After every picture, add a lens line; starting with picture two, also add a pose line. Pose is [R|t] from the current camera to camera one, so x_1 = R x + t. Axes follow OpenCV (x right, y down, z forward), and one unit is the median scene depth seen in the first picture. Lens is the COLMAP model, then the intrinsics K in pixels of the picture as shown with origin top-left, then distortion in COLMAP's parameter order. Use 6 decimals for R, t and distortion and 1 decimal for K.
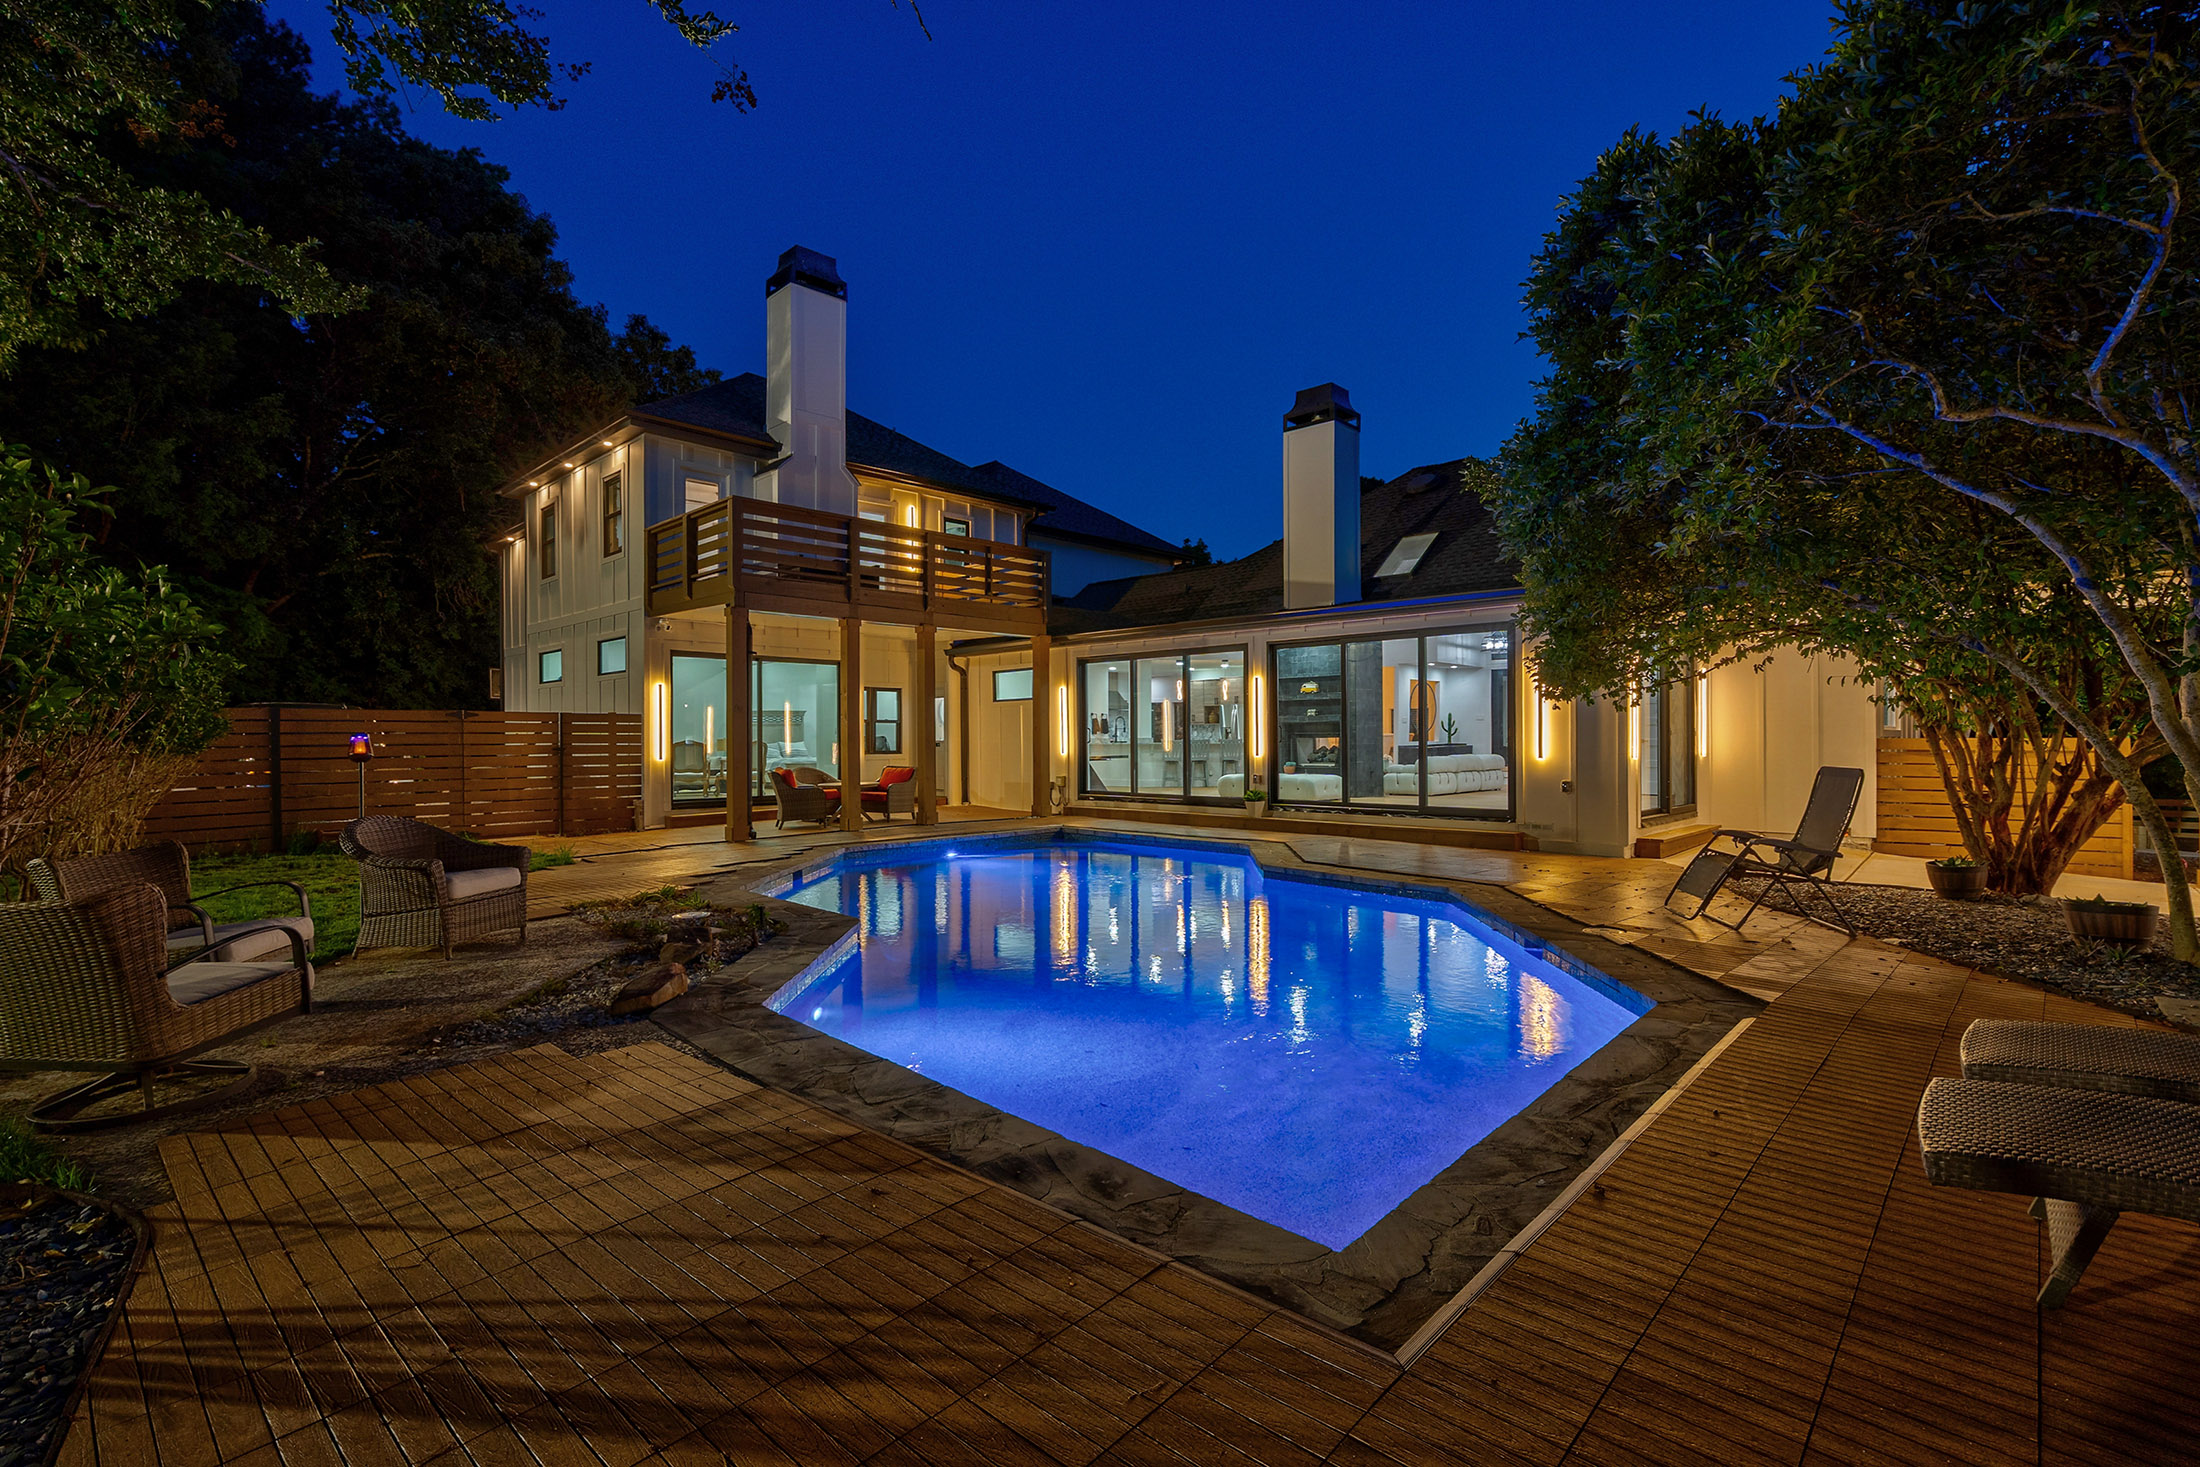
lens RADIAL K [[1011.1, 0, 1094.5], [0, 1011.1, 729.5], [0, 0, 1]] dist [0.000331, 0.000642]
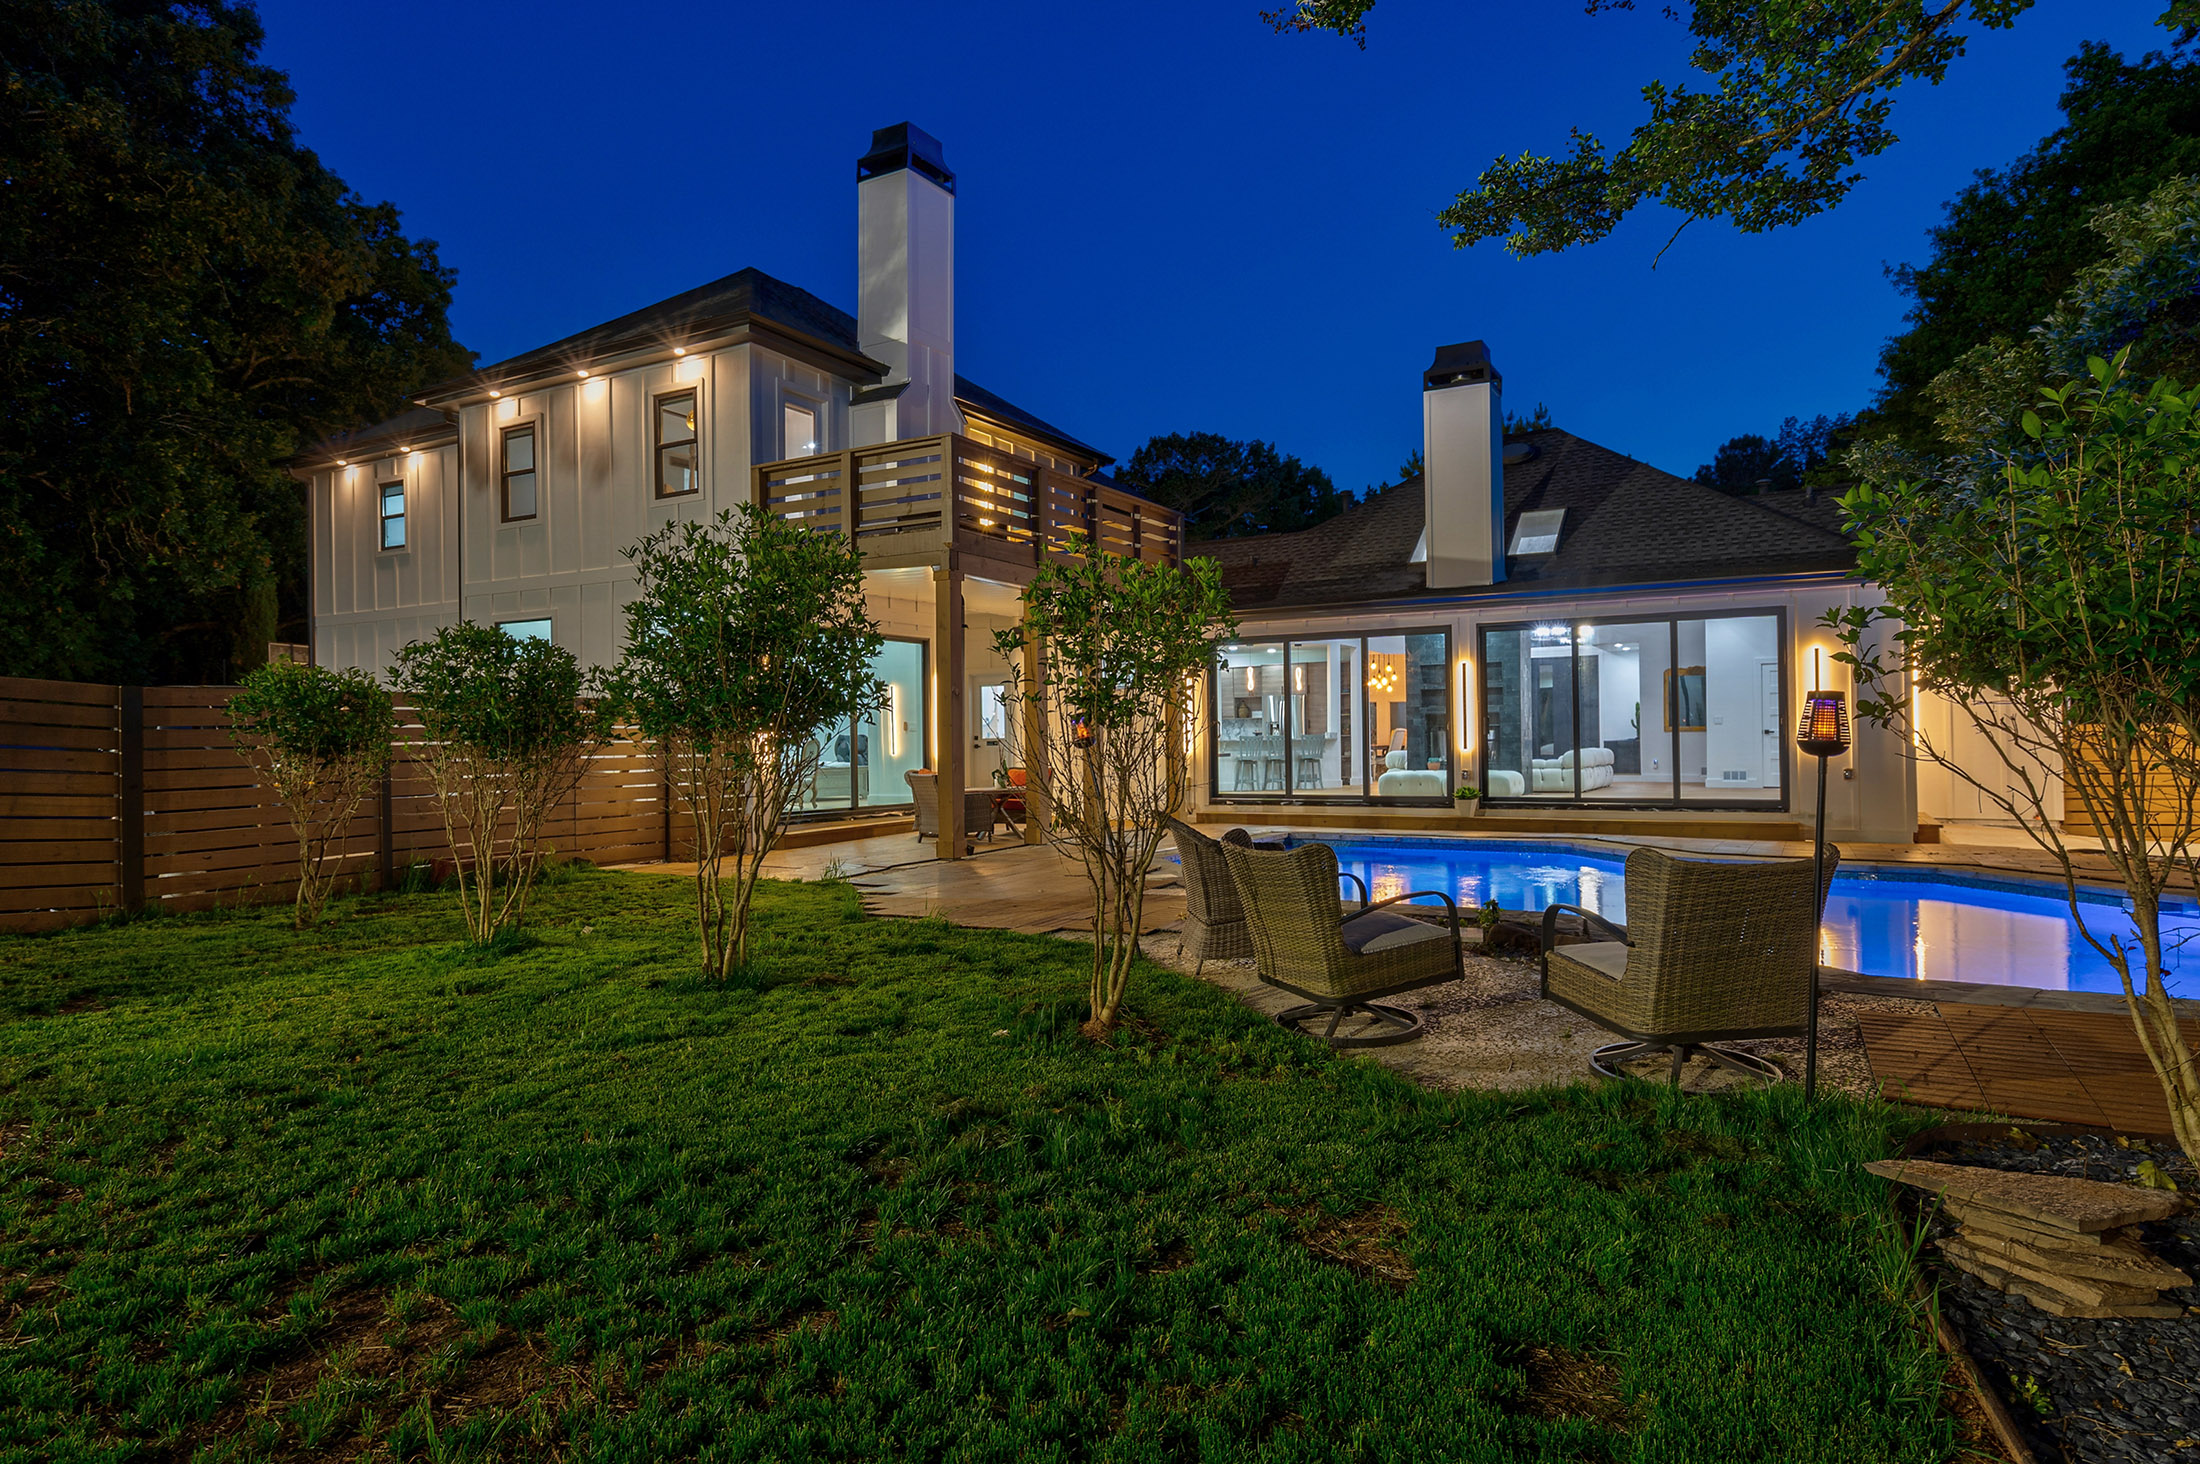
lens RADIAL K [[1253.4, 0, 1104.7], [0, 1253.4, 736.1], [0, 0, 1]] dist [0.001372, 0.002077]
pose [[0.966567, -0.005526, 0.256356, -0.395452], [0.004801, 0.999983, 0.003451, 0.007467], [-0.256371, -0.002105, 0.966576, -0.005421]]
